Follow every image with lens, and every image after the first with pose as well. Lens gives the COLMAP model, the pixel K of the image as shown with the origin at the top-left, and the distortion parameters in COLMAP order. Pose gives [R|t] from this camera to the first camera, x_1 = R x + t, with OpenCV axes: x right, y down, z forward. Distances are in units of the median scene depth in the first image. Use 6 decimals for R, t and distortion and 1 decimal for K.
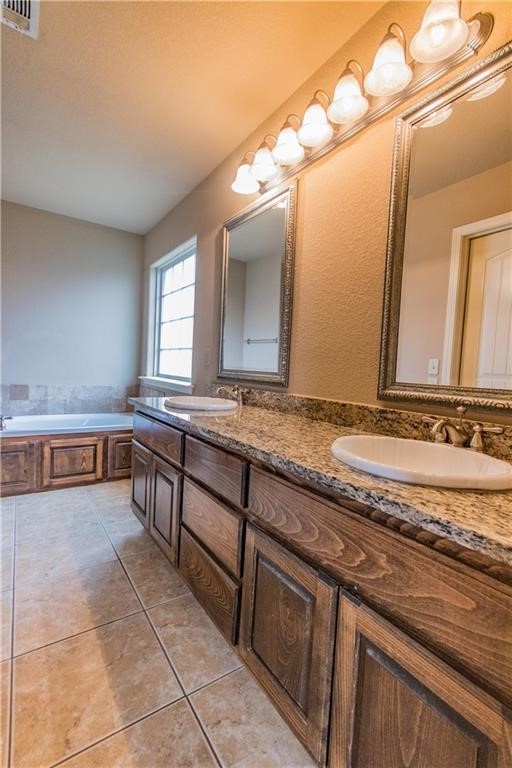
lens RADIAL K [[352.7, 0, 255.5], [0, 352.7, 383.4], [0, 0, 1]] dist [0.004281, 0.000019]
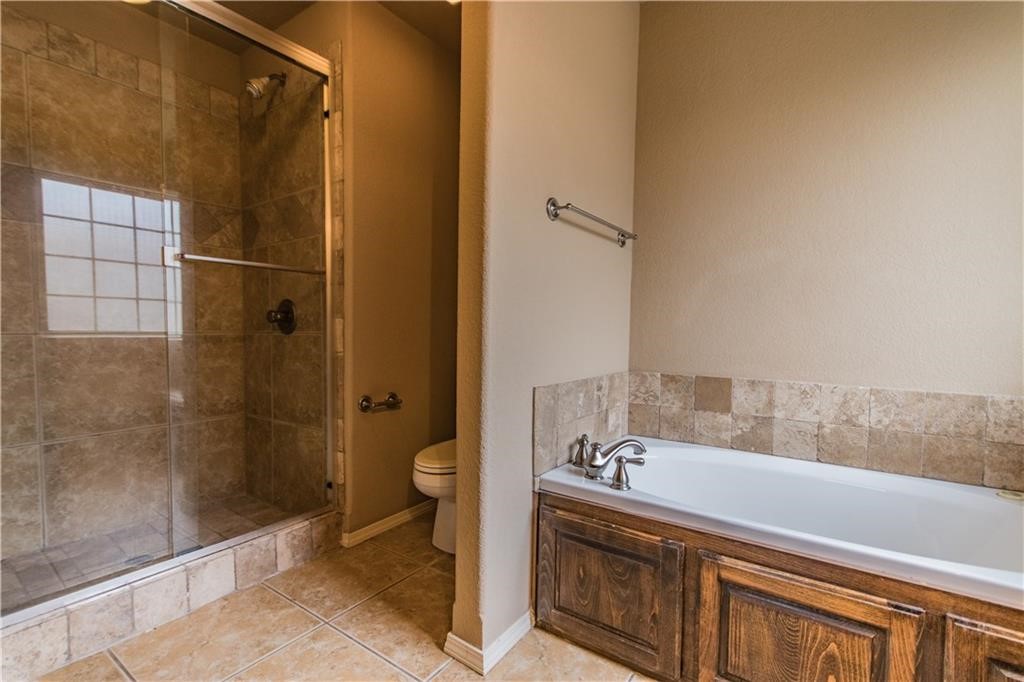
lens RADIAL K [[470.3, 0, 510.5], [0, 470.3, 342.2], [0, 0, 1]] dist [0.004281, 0.000019]
pose [[0.354732, -0.016291, -0.934826, -0.208803], [-0.038218, 0.998760, -0.031907, -0.012654], [0.934187, 0.047046, 0.353669, 0.573160]]
